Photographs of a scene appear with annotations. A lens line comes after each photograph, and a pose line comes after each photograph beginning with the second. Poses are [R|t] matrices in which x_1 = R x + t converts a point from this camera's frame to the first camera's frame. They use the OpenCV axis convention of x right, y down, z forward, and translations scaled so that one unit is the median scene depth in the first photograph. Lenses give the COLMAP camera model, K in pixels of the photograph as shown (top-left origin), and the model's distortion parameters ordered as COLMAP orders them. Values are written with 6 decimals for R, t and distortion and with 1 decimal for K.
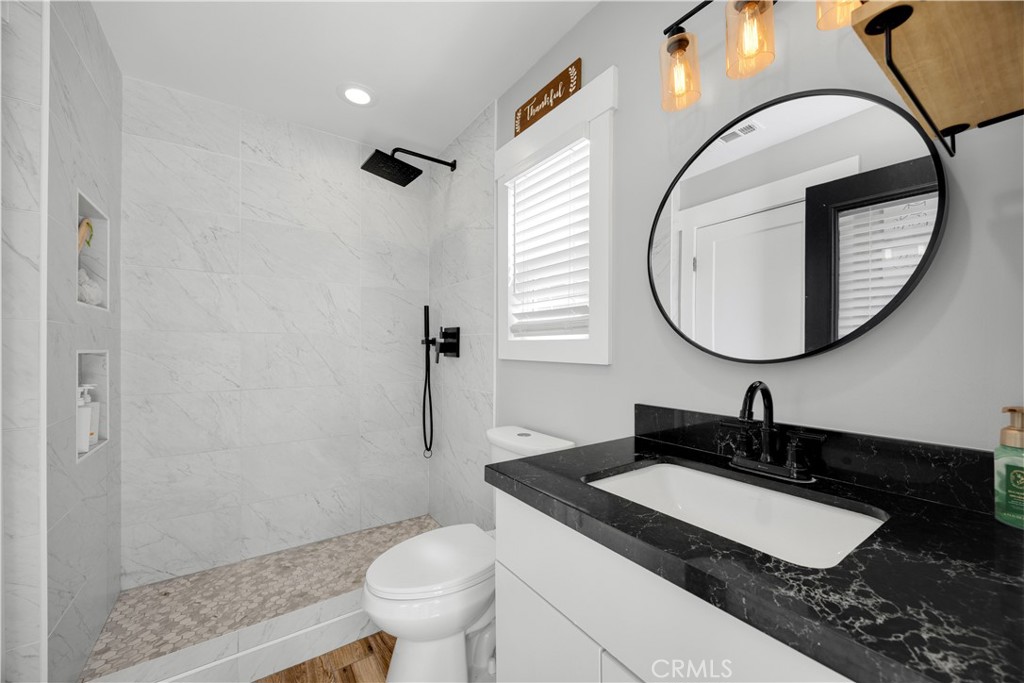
lens RADIAL K [[397.1, 0, 512.8], [0, 397.1, 346.4], [0, 0, 1]] dist [-0.000045, -0.000164]
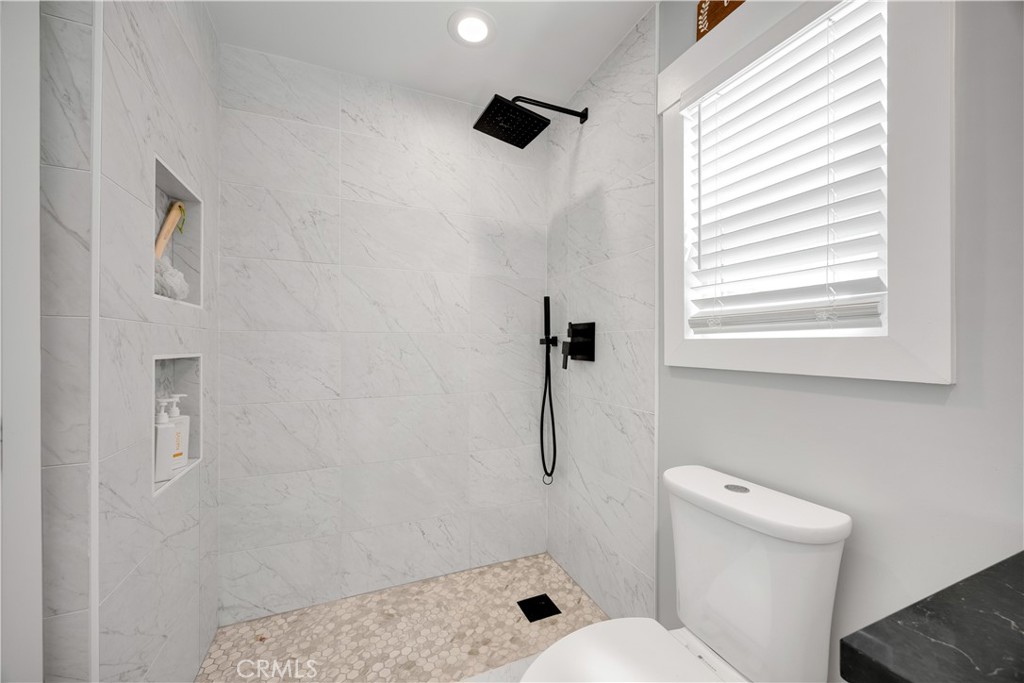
lens RADIAL K [[397.1, 0, 511.2], [0, 397.1, 341.1], [0, 0, 1]] dist [-0.000045, -0.000164]
pose [[0.978452, -0.005674, -0.206396, -0.156668], [0.003884, 0.999951, -0.009072, -0.006495], [0.206437, 0.008075, 0.978427, 0.250547]]
